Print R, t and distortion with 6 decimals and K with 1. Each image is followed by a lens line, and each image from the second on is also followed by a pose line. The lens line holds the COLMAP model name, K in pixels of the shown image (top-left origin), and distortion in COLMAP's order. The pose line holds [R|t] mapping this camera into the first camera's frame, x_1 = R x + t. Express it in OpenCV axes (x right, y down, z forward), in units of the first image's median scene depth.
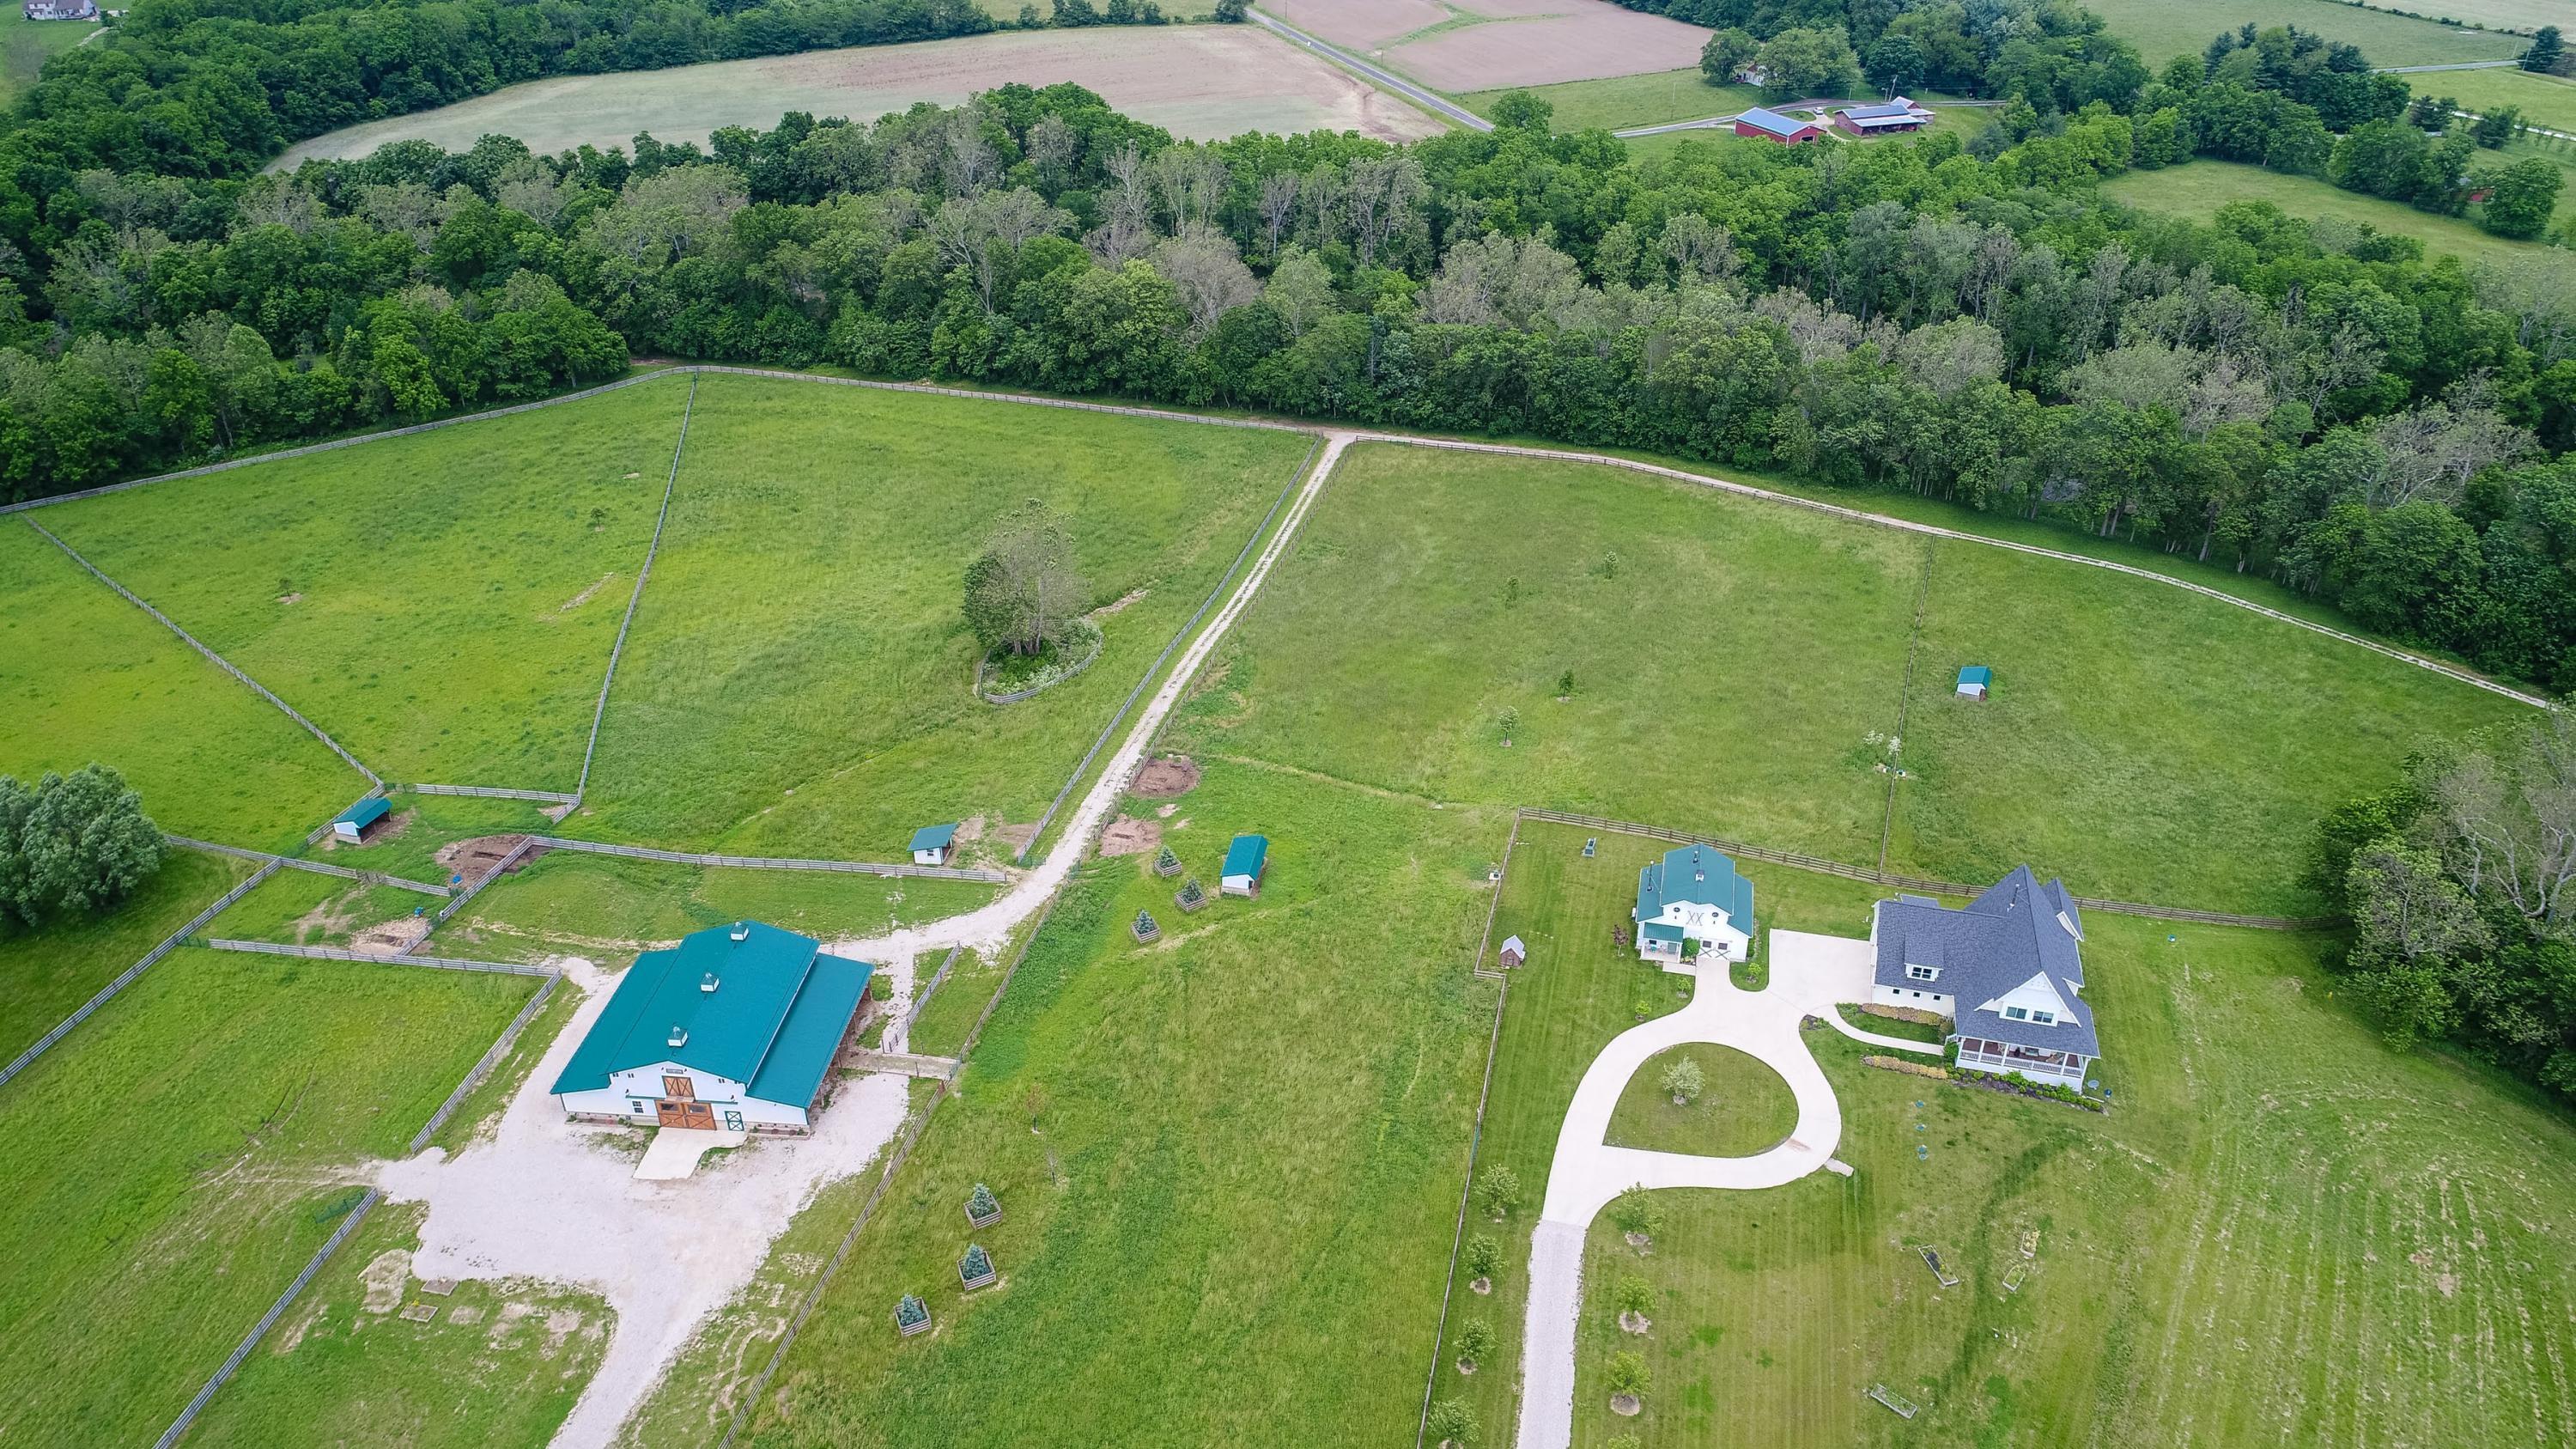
lens RADIAL K [[1739.4, 0, 1283.9], [0, 1739.4, 741.8], [0, 0, 1]] dist [0.006968, 0.000252]
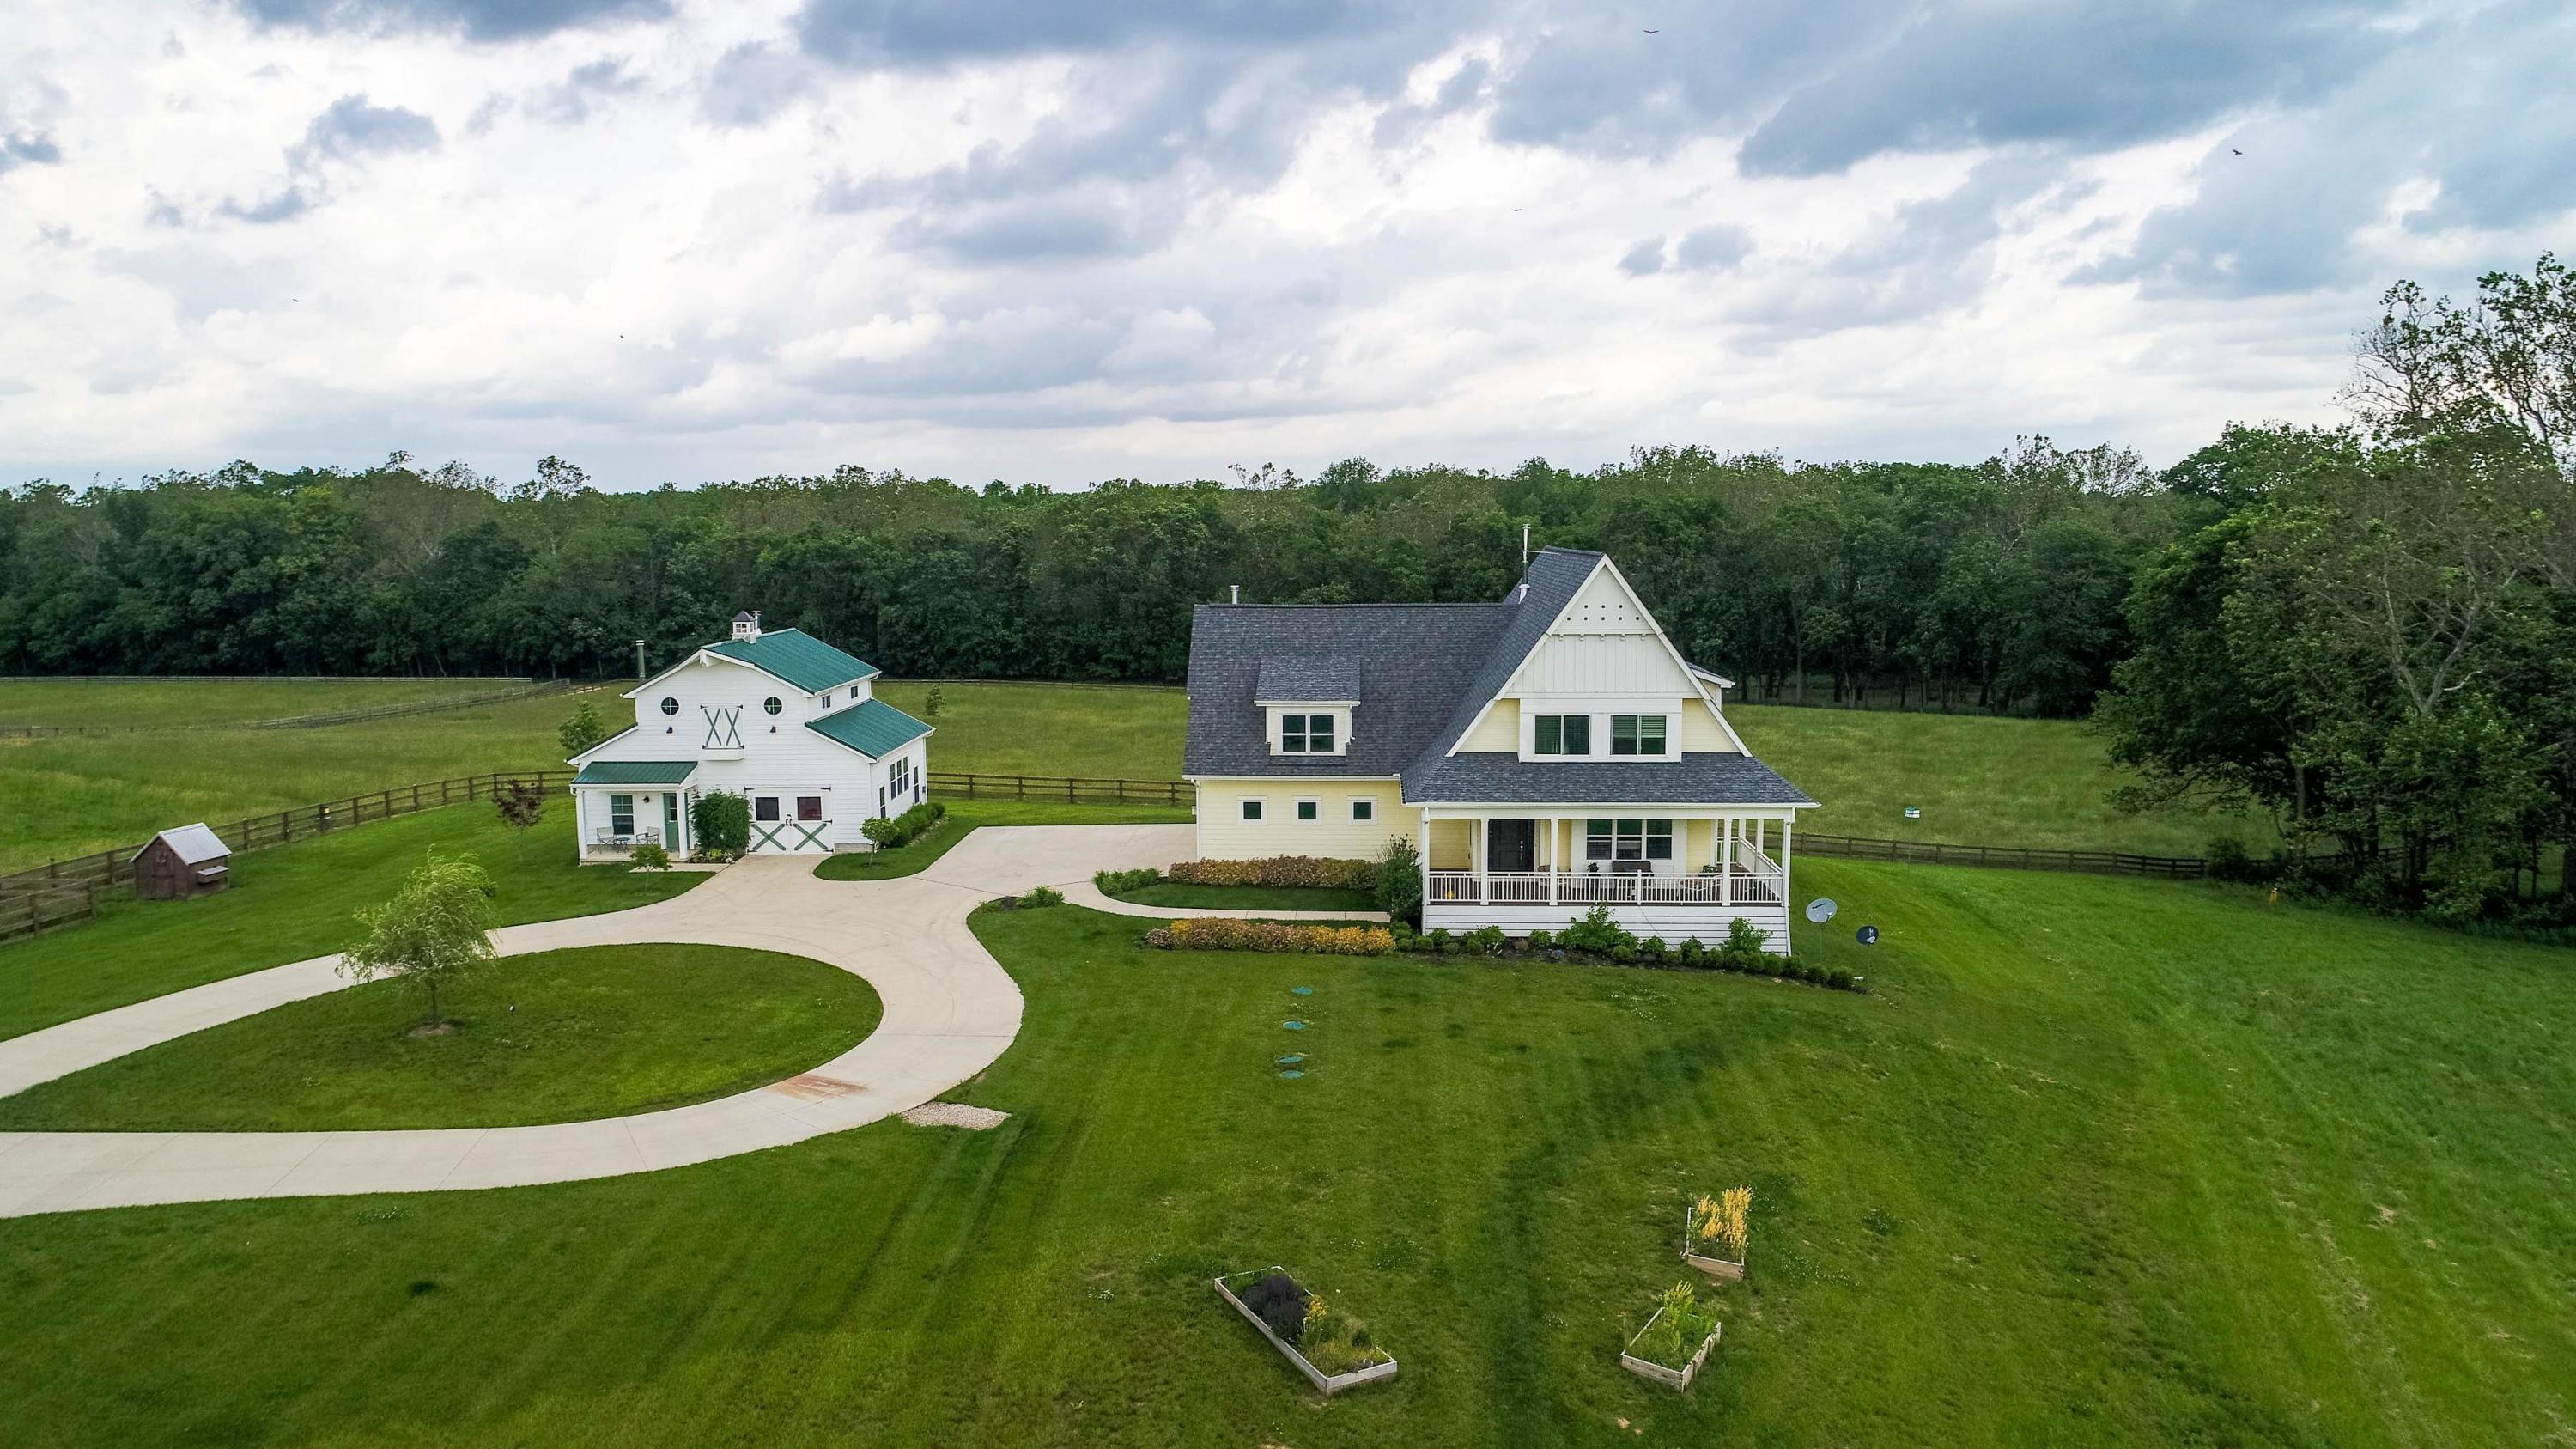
lens RADIAL K [[1739.4, 0, 1283.9], [0, 1739.4, 741.8], [0, 0, 1]] dist [0.006968, 0.000252]
pose [[0.976908, -0.023831, 0.212327, 0.198637], [0.108558, 0.911293, -0.397190, 0.189505], [-0.184027, 0.411068, 0.892837, 0.475609]]
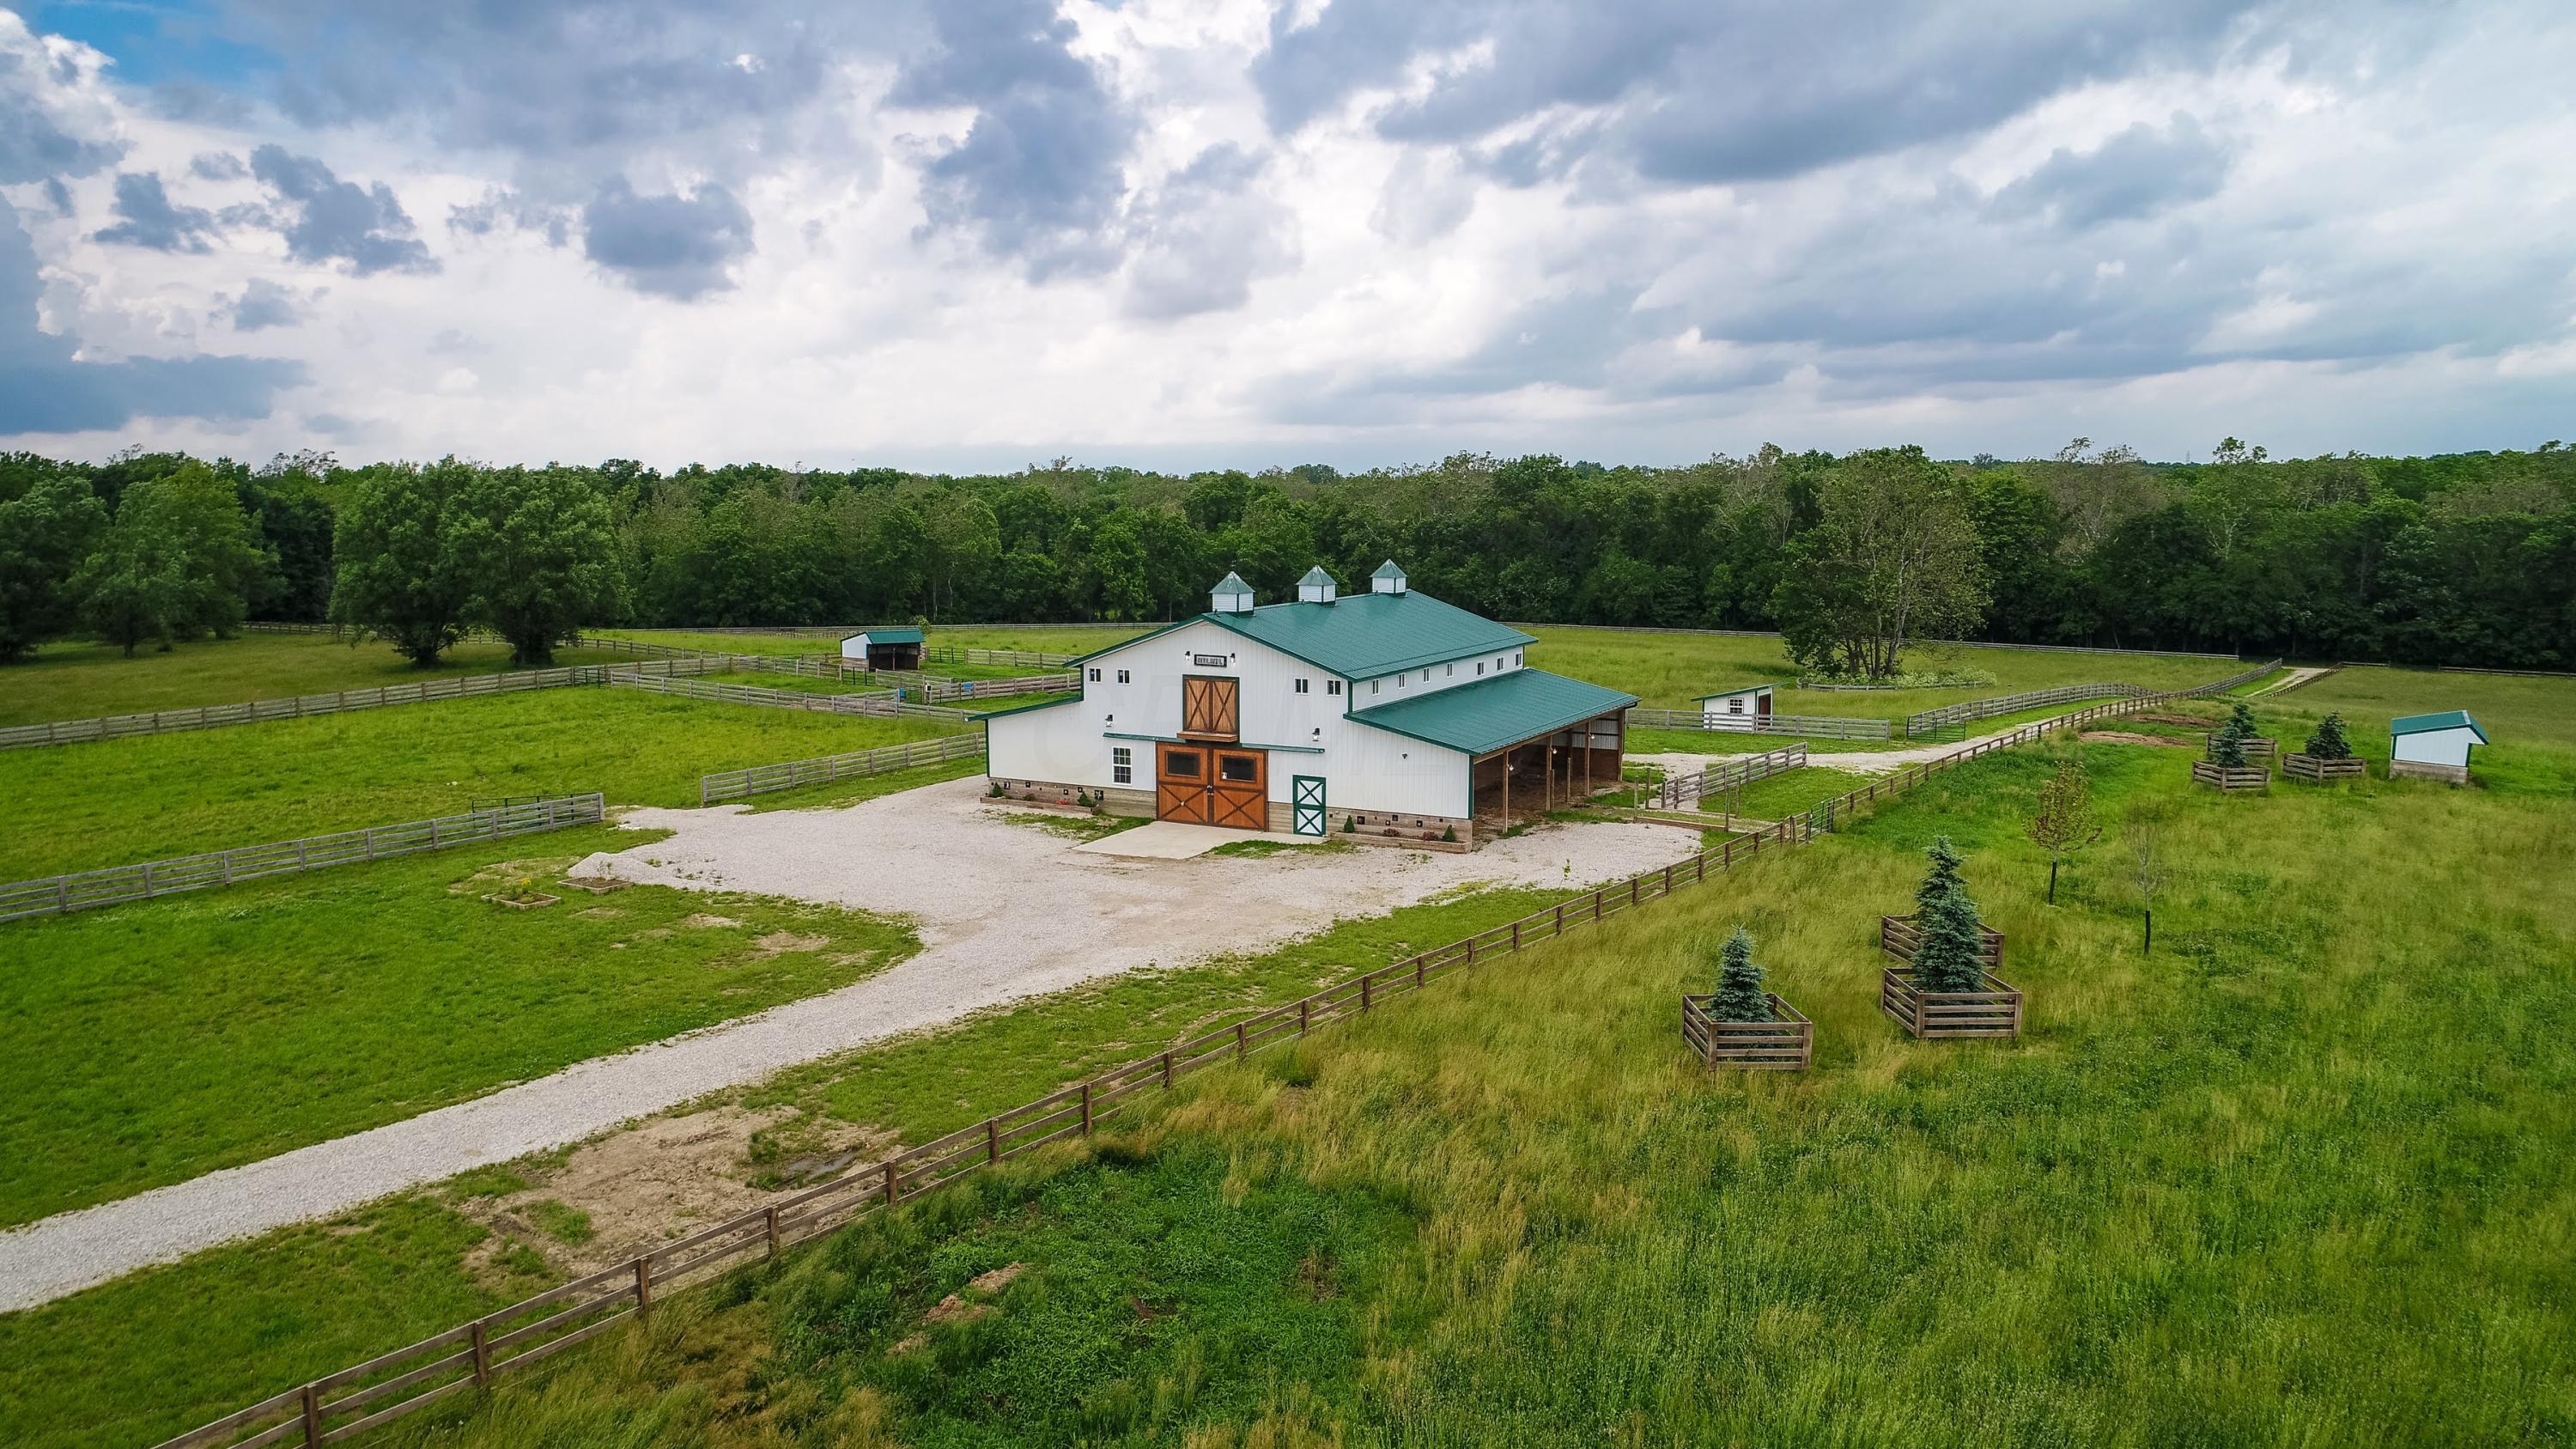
lens RADIAL K [[1739.4, 0, 1283.9], [0, 1739.4, 741.8], [0, 0, 1]] dist [0.006968, 0.000252]
pose [[0.921122, 0.059665, -0.384675, -0.098713], [-0.205292, 0.914052, -0.349806, 0.229861], [0.330742, 0.401185, 0.854202, 0.396362]]
